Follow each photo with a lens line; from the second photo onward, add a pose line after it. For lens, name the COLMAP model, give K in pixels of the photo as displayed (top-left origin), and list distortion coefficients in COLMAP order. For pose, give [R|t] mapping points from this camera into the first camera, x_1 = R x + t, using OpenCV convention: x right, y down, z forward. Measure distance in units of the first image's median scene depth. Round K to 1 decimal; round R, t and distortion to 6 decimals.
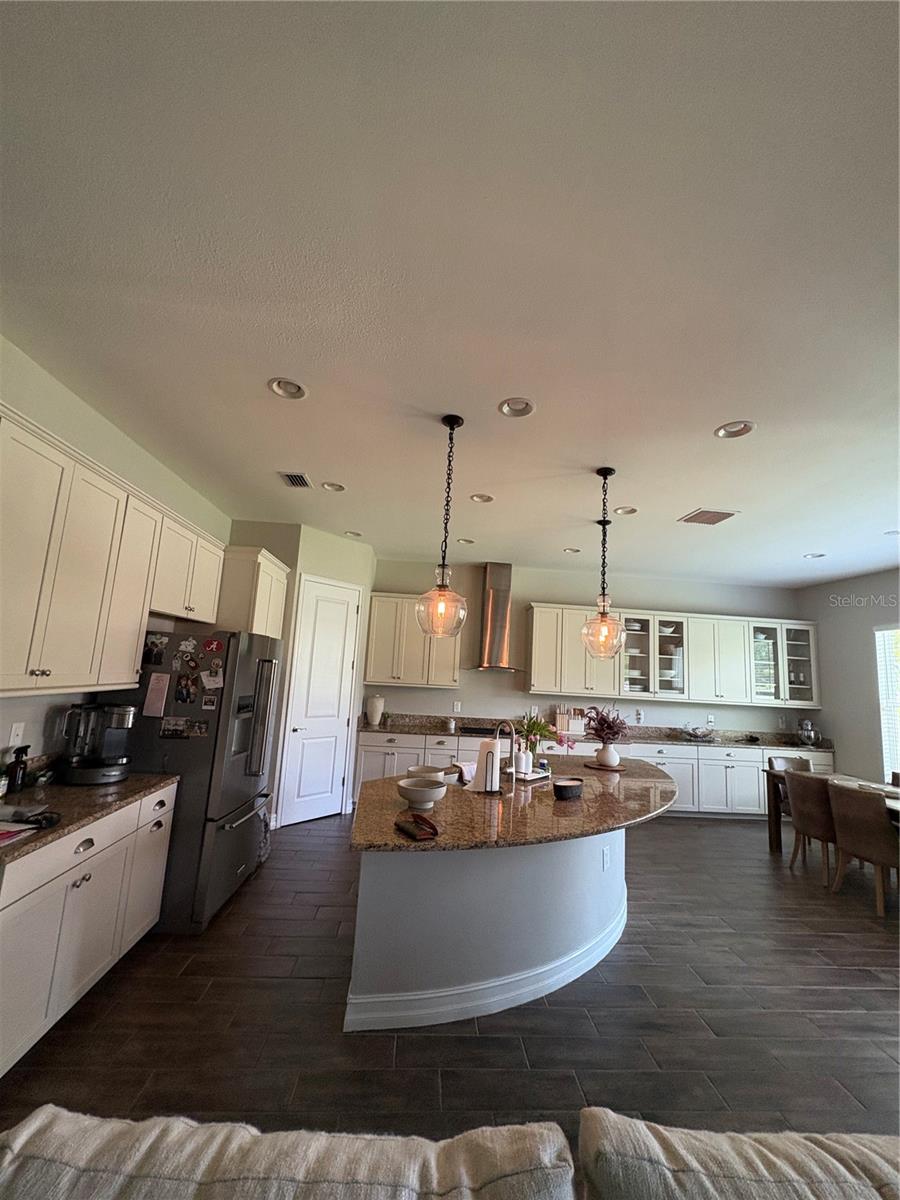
lens RADIAL K [[481.0, 0, 457.4], [0, 481.0, 597.2], [0, 0, 1]] dist [0.003500, -0.000610]
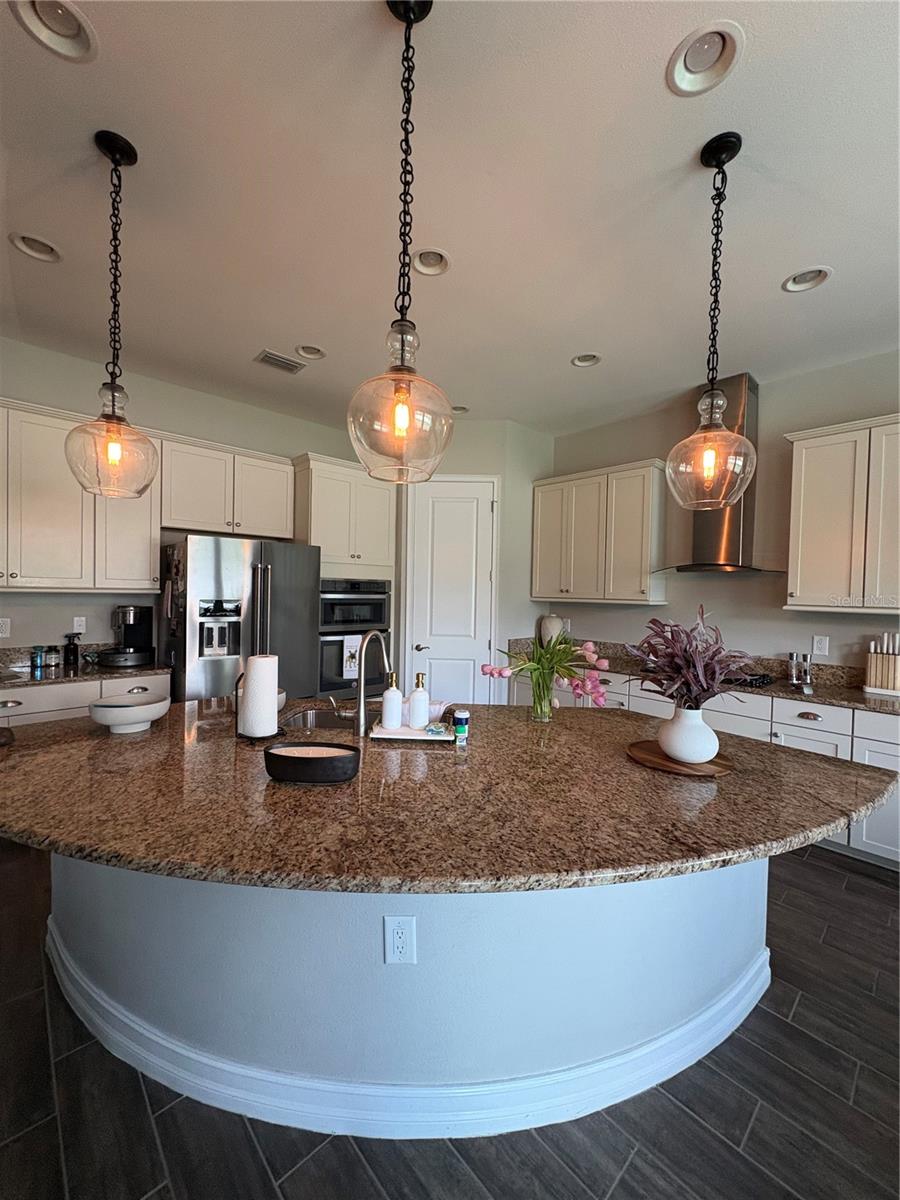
lens RADIAL K [[481.0, 0, 448.9], [0, 481.0, 599.9], [0, 0, 1]] dist [0.003500, -0.000610]
pose [[0.618178, -0.027983, -0.785540, 0.342997], [0.130824, 0.989090, 0.067718, 0.107253], [0.775074, -0.144630, 0.615095, 0.405094]]
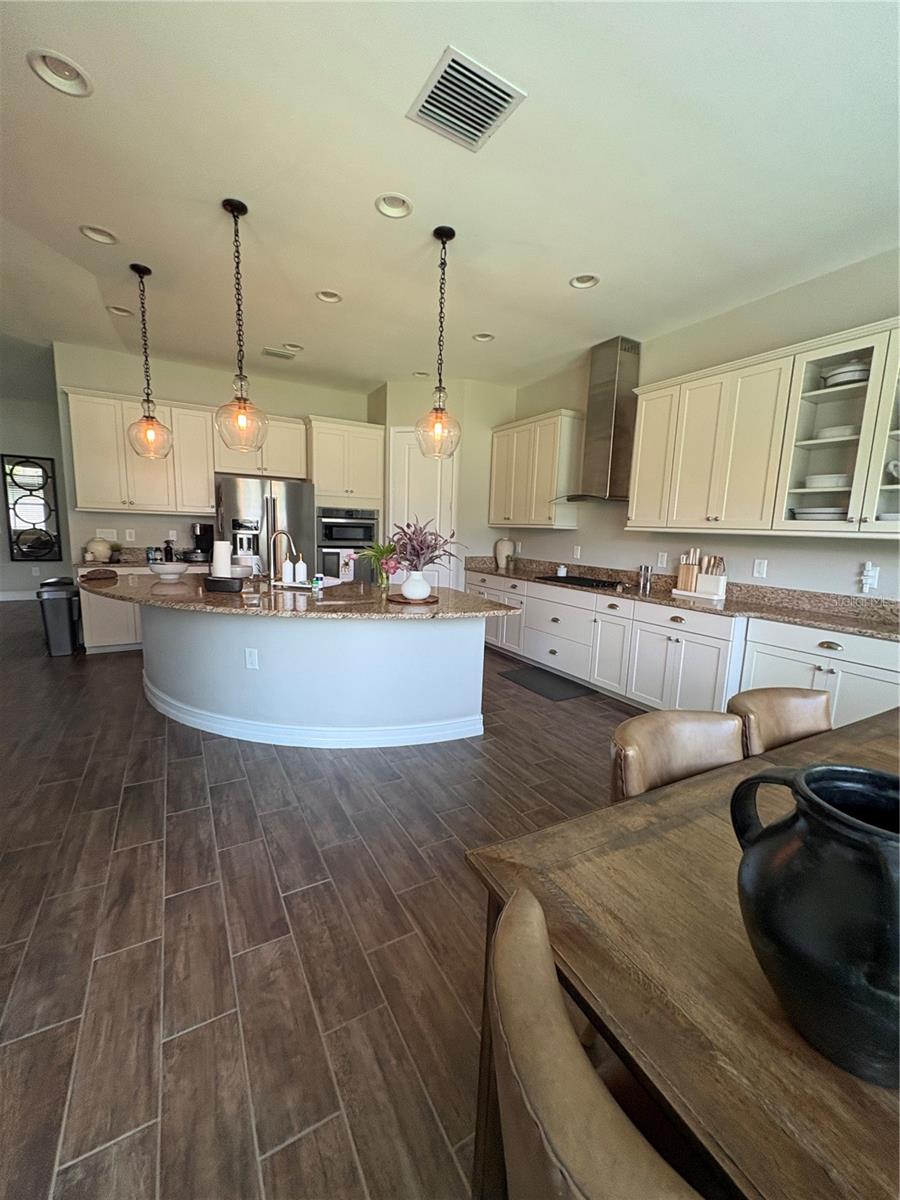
lens RADIAL K [[481.0, 0, 448.0], [0, 481.0, 602.0], [0, 0, 1]] dist [0.003500, -0.000610]
pose [[0.420381, 0.096771, -0.902172, 0.681500], [0.126094, 0.978418, 0.163705, 0.158011], [0.898543, -0.182577, 0.399106, 0.494348]]
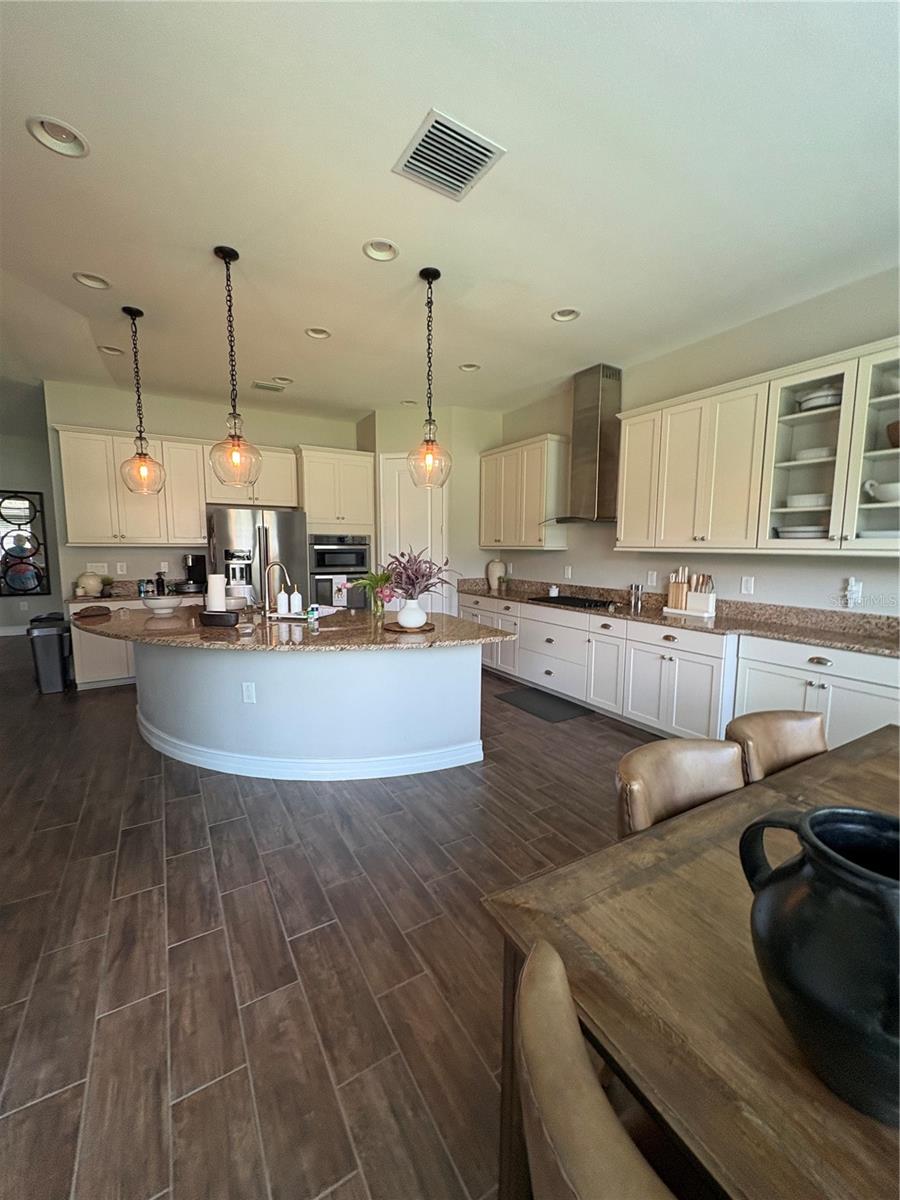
lens RADIAL K [[481.0, 0, 448.2], [0, 481.0, 601.4], [0, 0, 1]] dist [0.003500, -0.000610]
pose [[0.439656, 0.049734, -0.896788, 0.682748], [0.153374, 0.979643, 0.129521, 0.146417], [0.884974, -0.194489, 0.423078, 0.490012]]
